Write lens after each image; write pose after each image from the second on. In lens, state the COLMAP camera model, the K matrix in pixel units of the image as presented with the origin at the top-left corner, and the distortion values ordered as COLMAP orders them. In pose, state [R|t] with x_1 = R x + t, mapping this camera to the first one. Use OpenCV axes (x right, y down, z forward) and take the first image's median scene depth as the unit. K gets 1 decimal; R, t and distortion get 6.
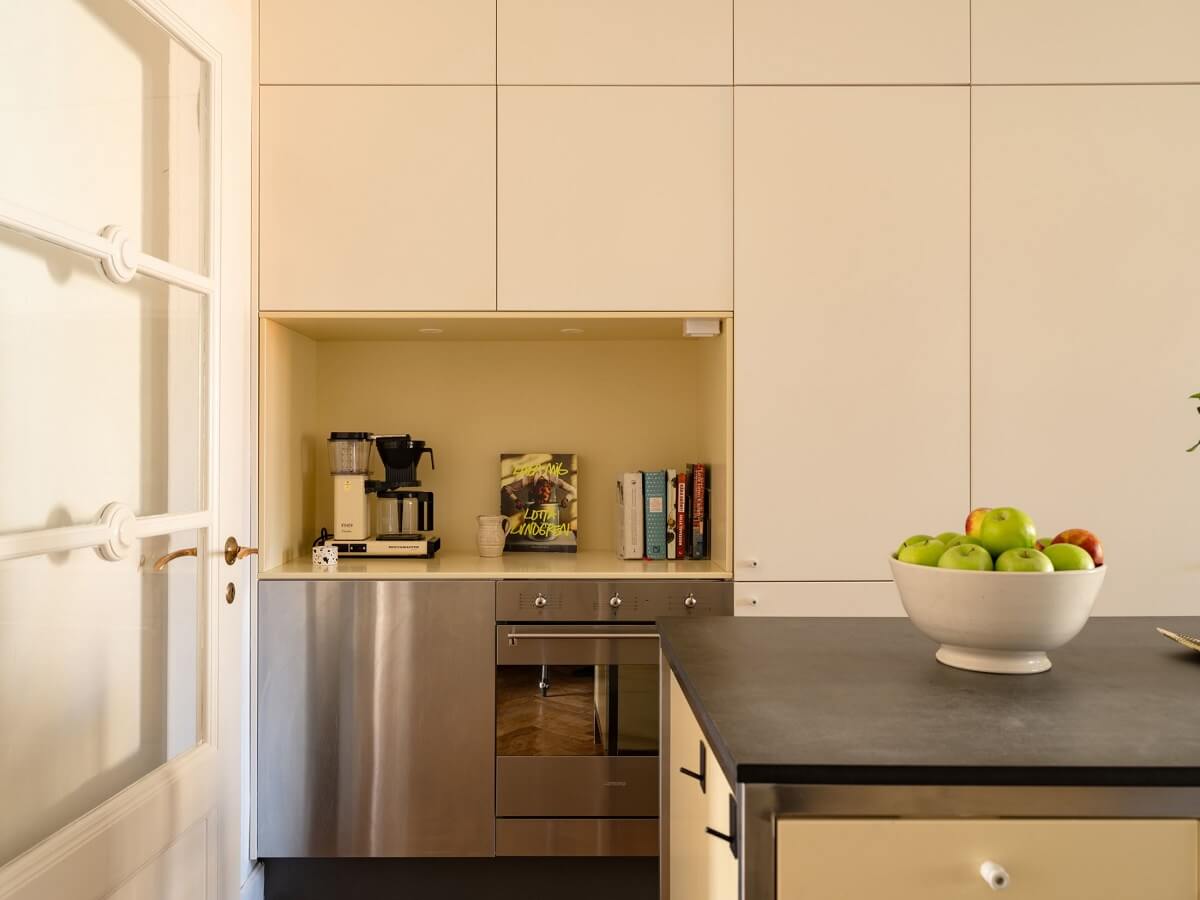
lens RADIAL K [[1030.3, 0, 601.8], [0, 1030.3, 445.7], [0, 0, 1]] dist [-0.001588, 0.007357]
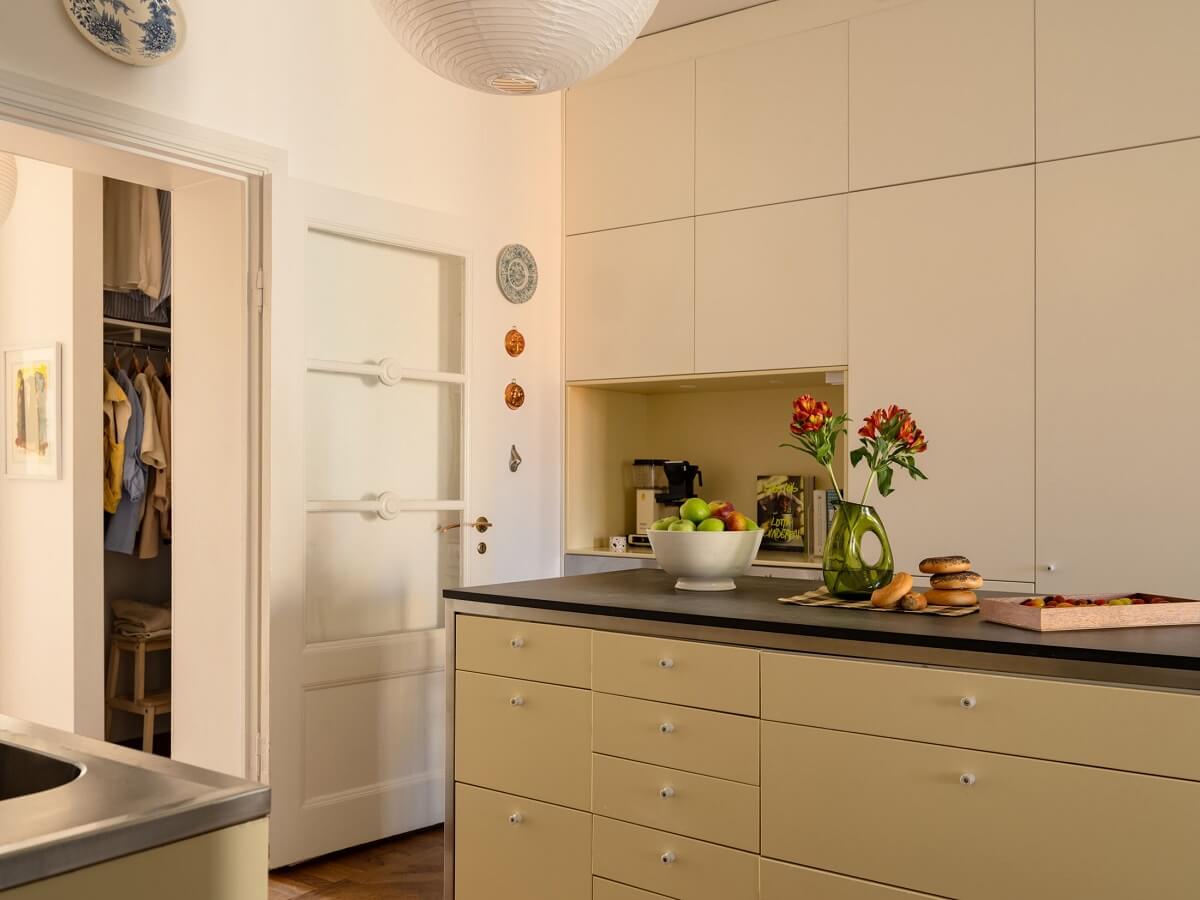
lens RADIAL K [[1107.4, 0, 604.3], [0, 1107.4, 470.0], [0, 0, 1]] dist [-0.006507, 0.002014]
pose [[0.806858, 0.002162, -0.590741, 0.590889], [-0.007476, 0.999951, -0.006551, 0.011562], [0.590698, 0.009702, 0.806834, -0.264254]]
